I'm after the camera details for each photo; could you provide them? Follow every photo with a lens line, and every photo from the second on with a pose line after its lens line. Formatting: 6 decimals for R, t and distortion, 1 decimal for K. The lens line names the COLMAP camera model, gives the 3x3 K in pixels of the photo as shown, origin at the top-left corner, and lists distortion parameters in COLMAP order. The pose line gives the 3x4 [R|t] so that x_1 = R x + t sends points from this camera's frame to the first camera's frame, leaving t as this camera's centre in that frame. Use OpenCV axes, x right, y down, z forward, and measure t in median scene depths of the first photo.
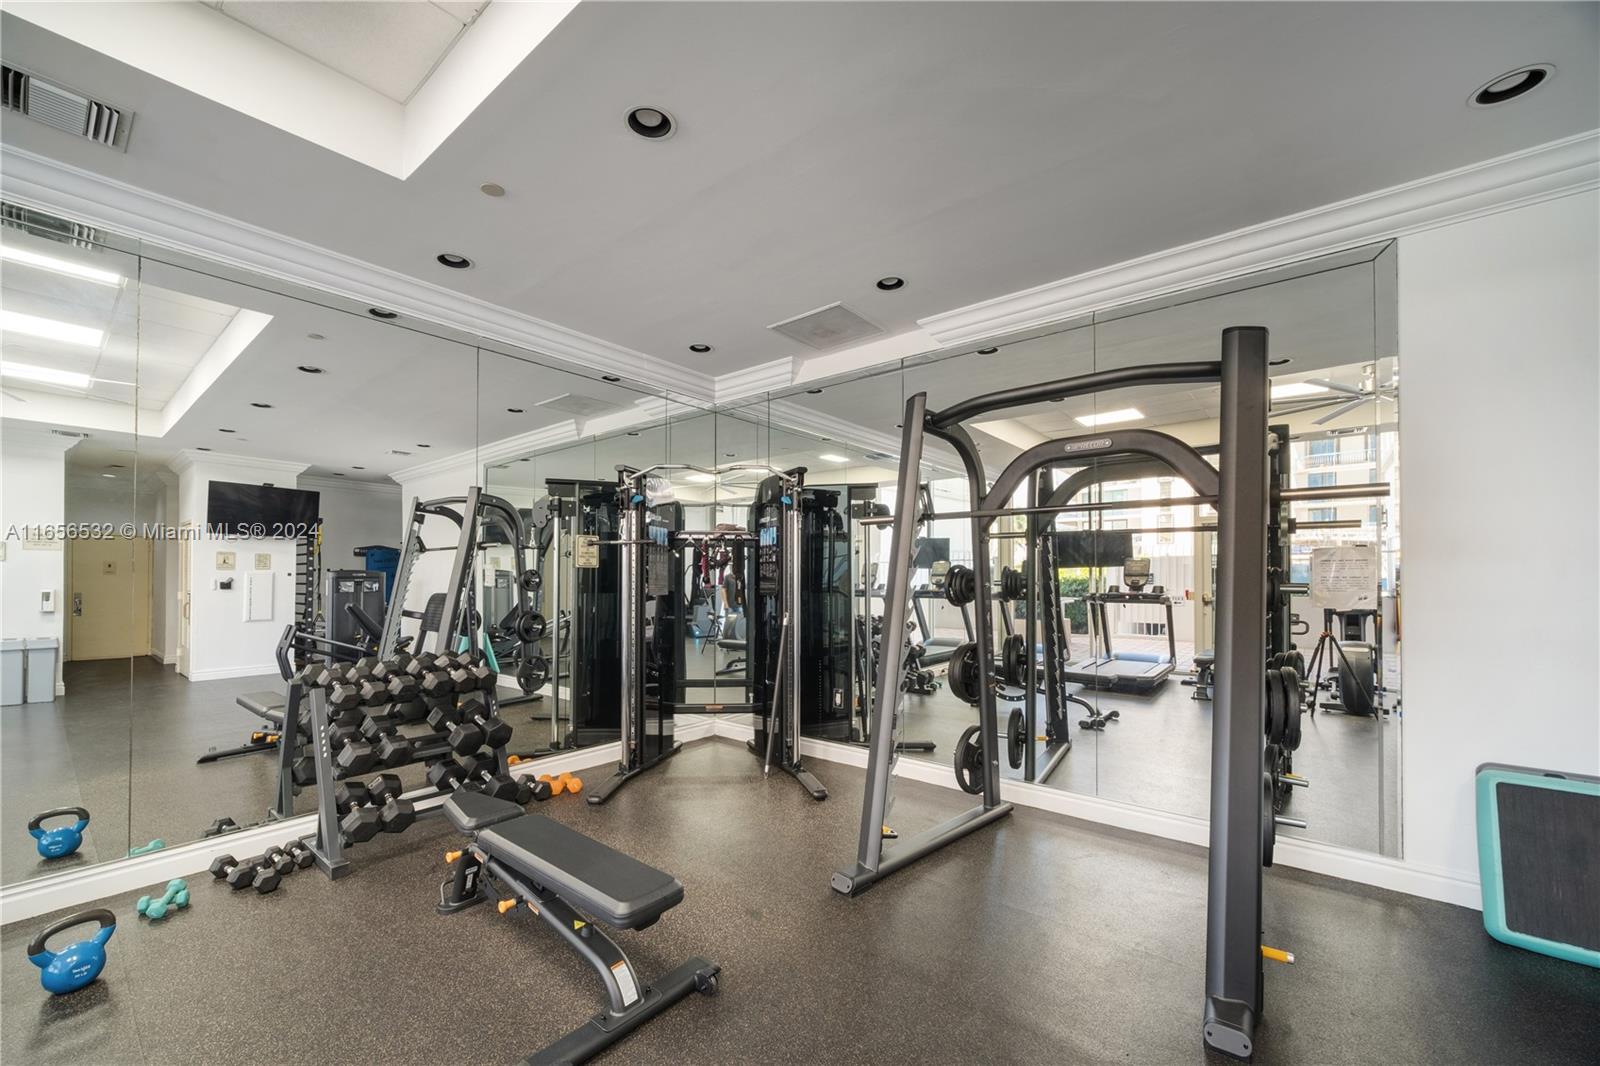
lens RADIAL K [[642.8, 0, 795.6], [0, 642.8, 567.4], [0, 0, 1]] dist [0.001723, 0.000057]
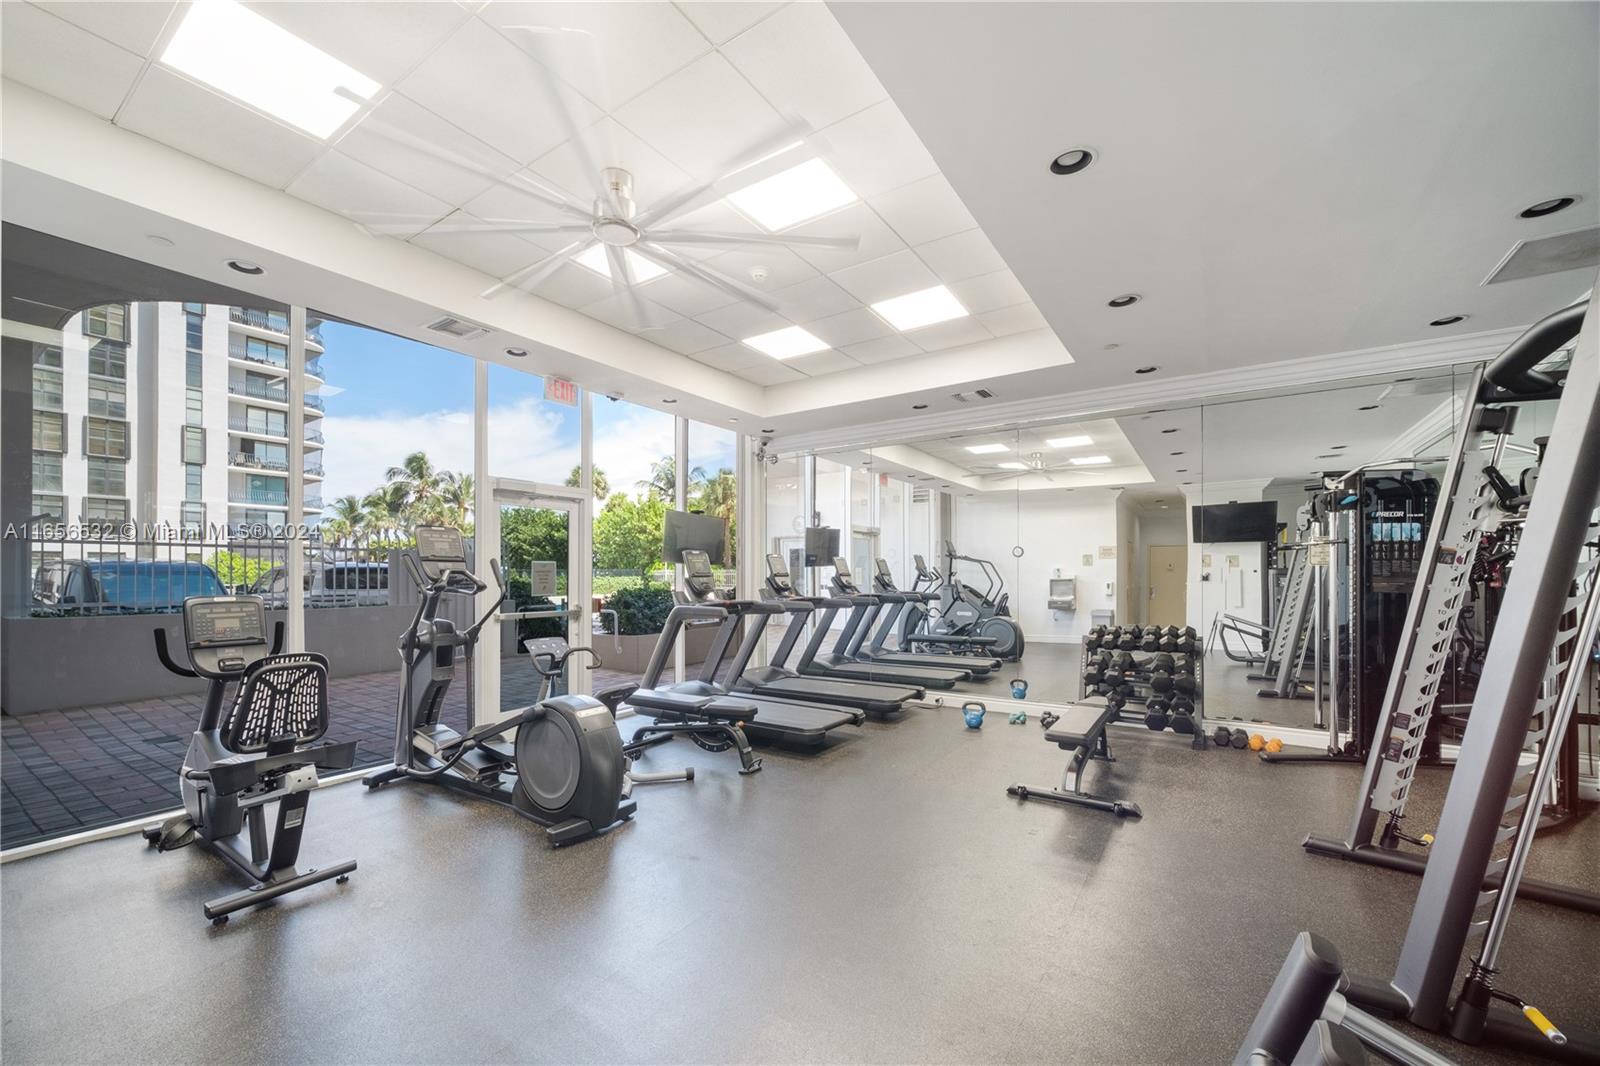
lens RADIAL K [[642.8, 0, 795.6], [0, 642.8, 567.4], [0, 0, 1]] dist [0.001723, 0.000057]
pose [[0.105455, -0.005765, -0.994407, 0.377401], [0.012297, 0.999914, -0.004493, -0.001682], [0.994348, -0.011754, 0.105517, -0.005584]]
